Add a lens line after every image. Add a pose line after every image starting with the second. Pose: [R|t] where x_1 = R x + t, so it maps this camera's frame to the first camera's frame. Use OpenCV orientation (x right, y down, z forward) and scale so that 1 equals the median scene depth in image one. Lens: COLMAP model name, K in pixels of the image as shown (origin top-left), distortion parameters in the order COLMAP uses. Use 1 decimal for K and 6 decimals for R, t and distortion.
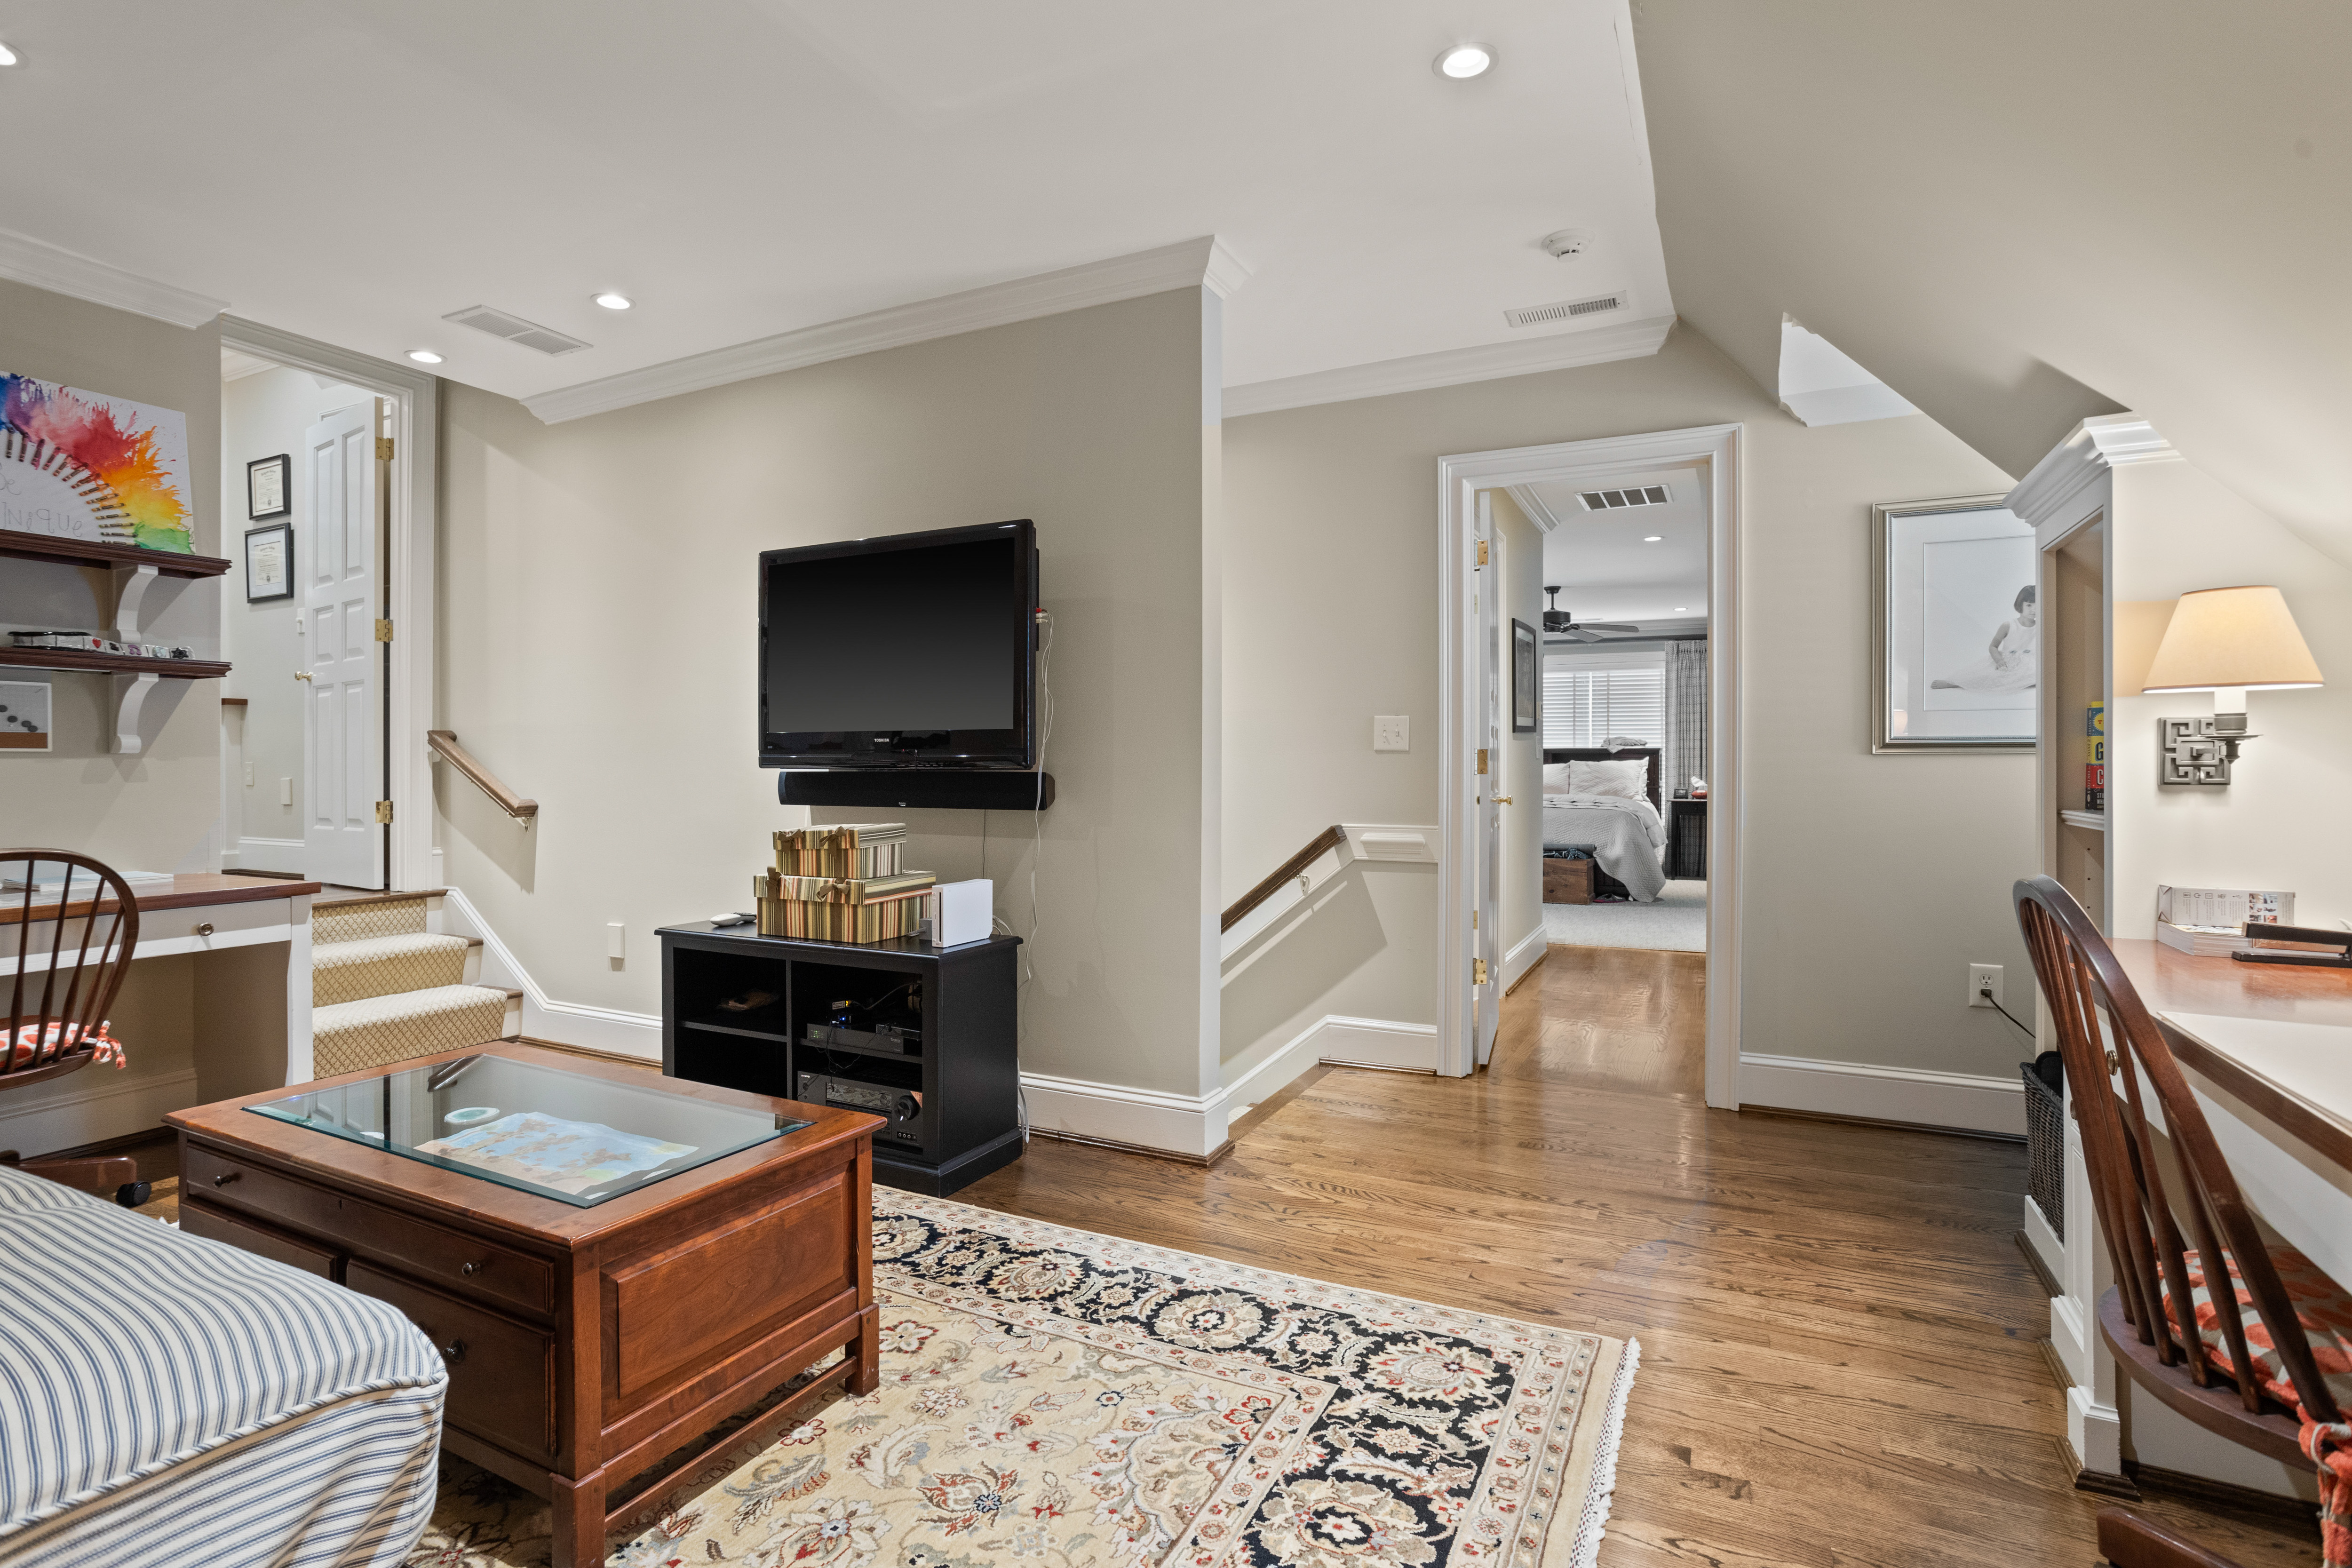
lens RADIAL K [[1137.0, 0, 1168.3], [0, 1137.0, 775.7], [0, 0, 1]] dist [-0.018258, 0.004214]
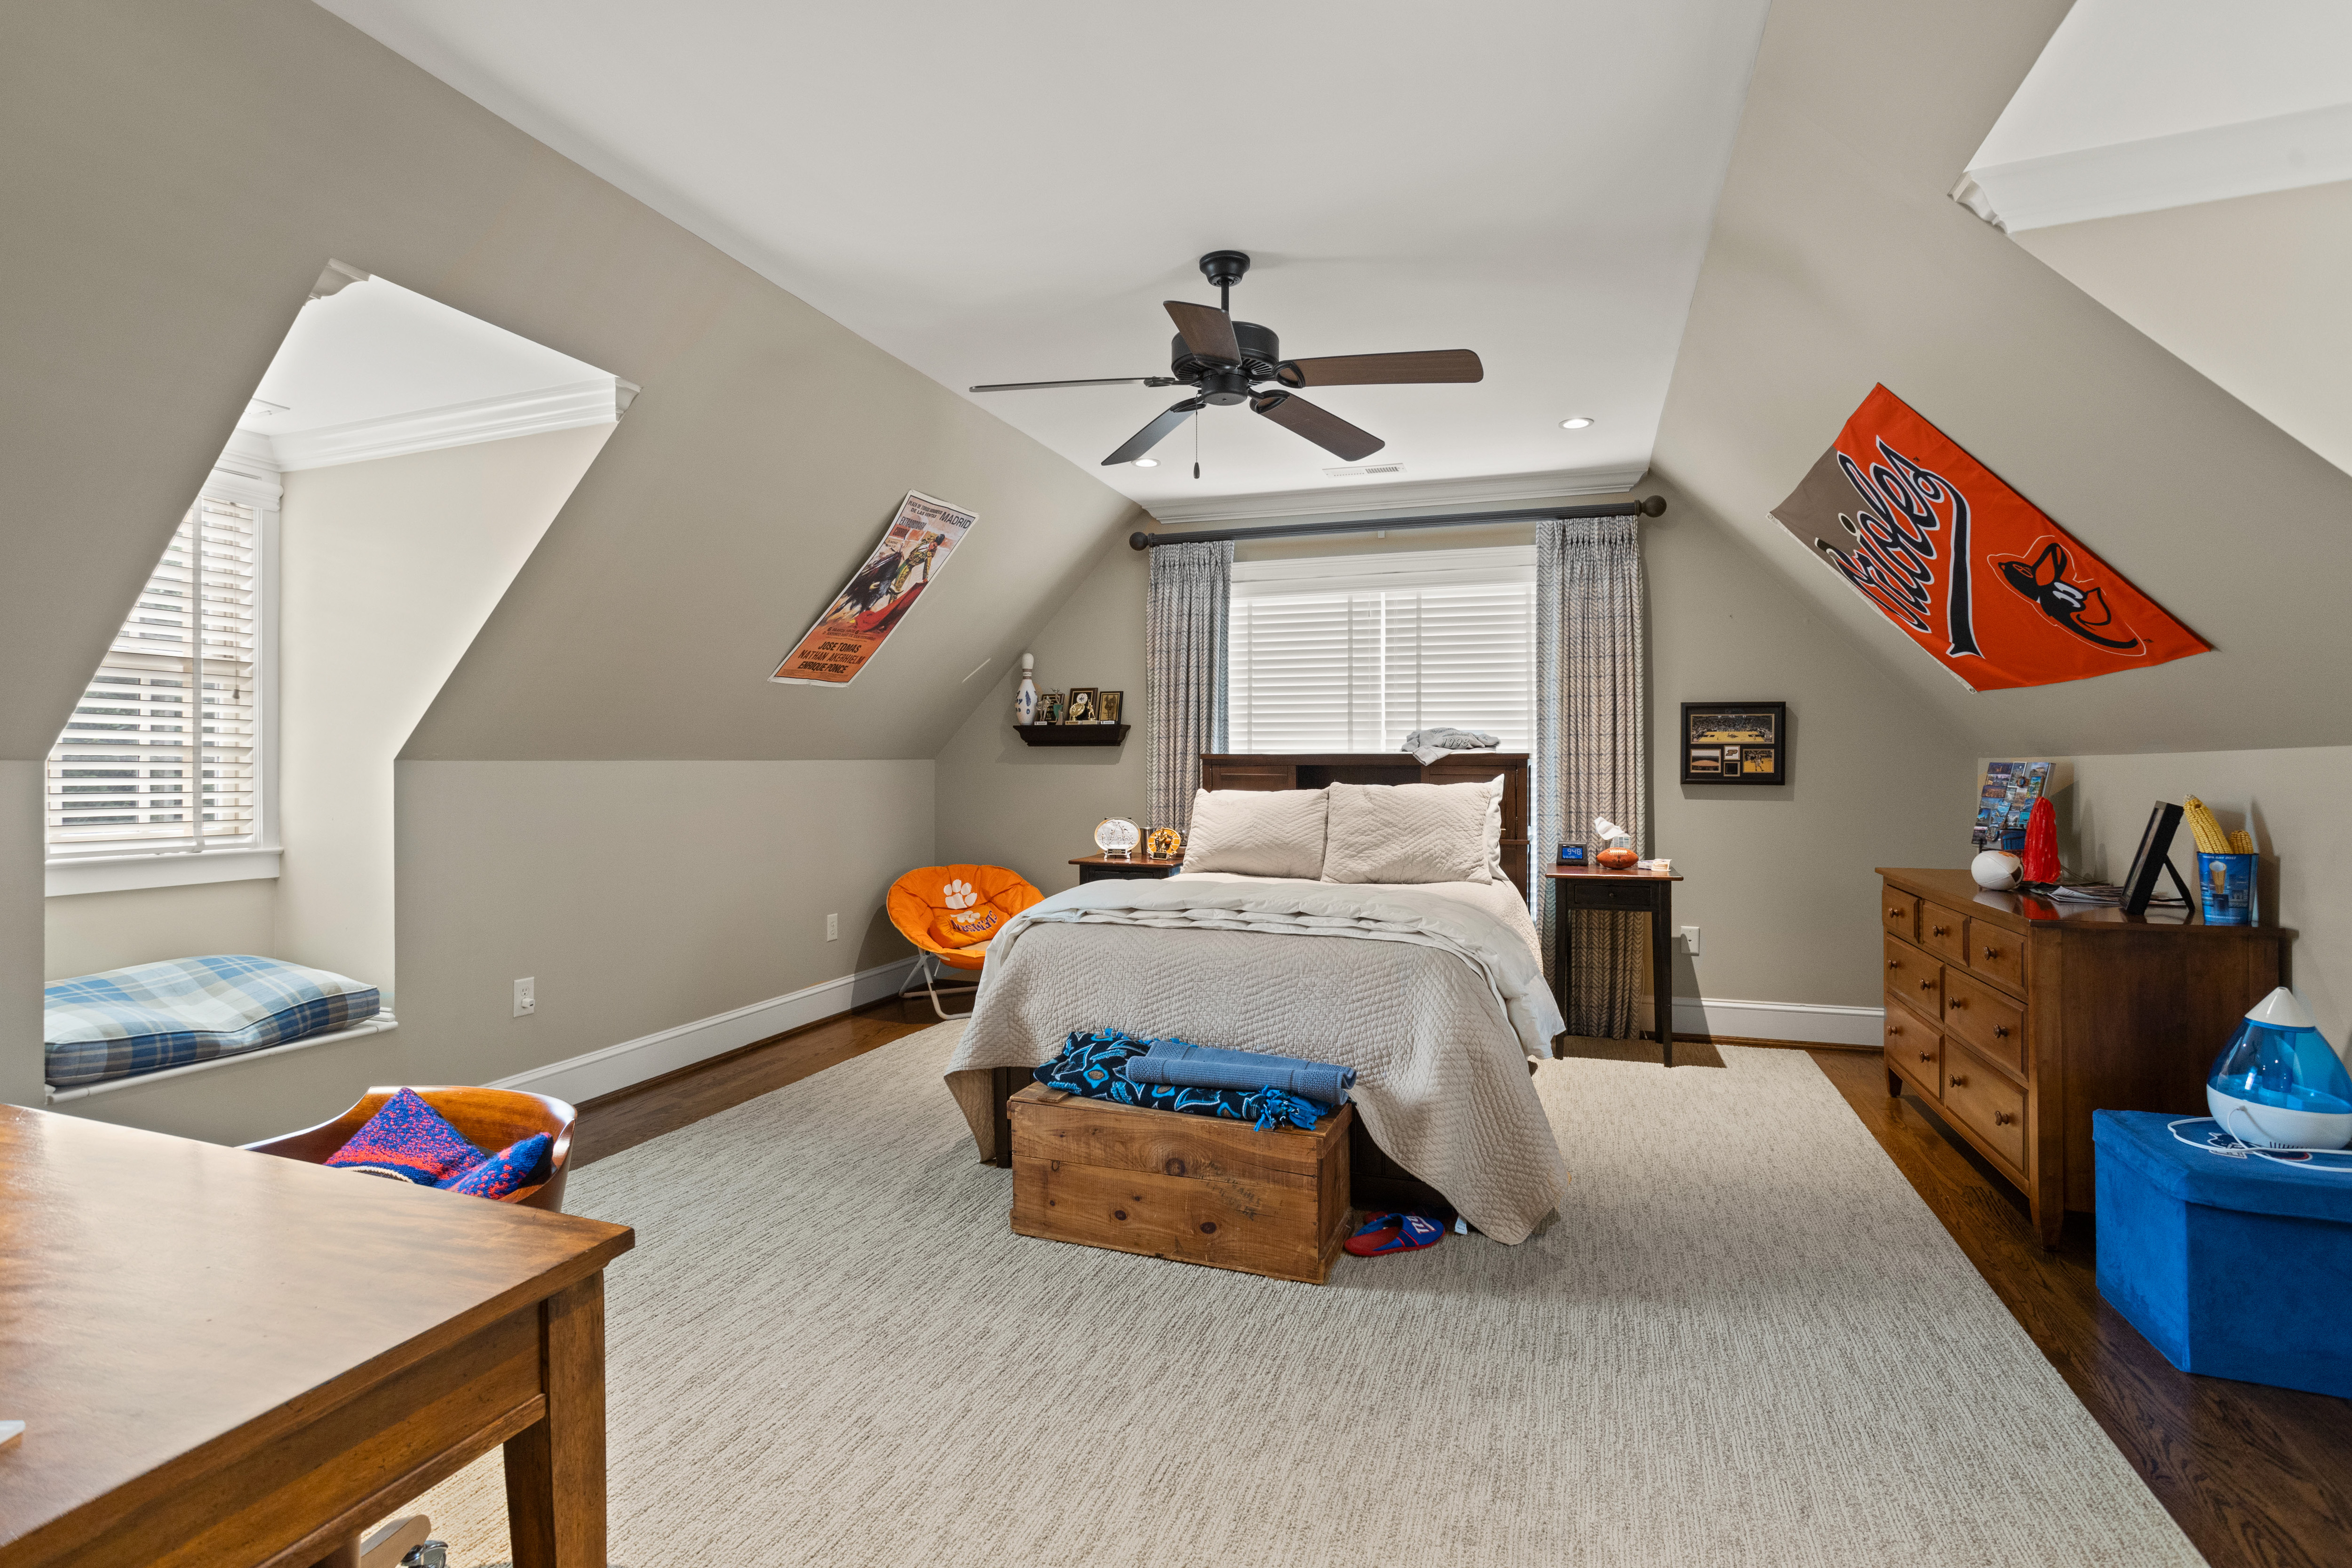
lens RADIAL K [[1137.0, 0, 1175.2], [0, 1137.0, 776.5], [0, 0, 1]] dist [-0.018258, 0.004214]
pose [[0.991361, -0.001443, 0.131155, 0.237597], [0.002111, 0.999985, -0.004960, -0.013696], [-0.131146, 0.005195, 0.991349, 0.575086]]
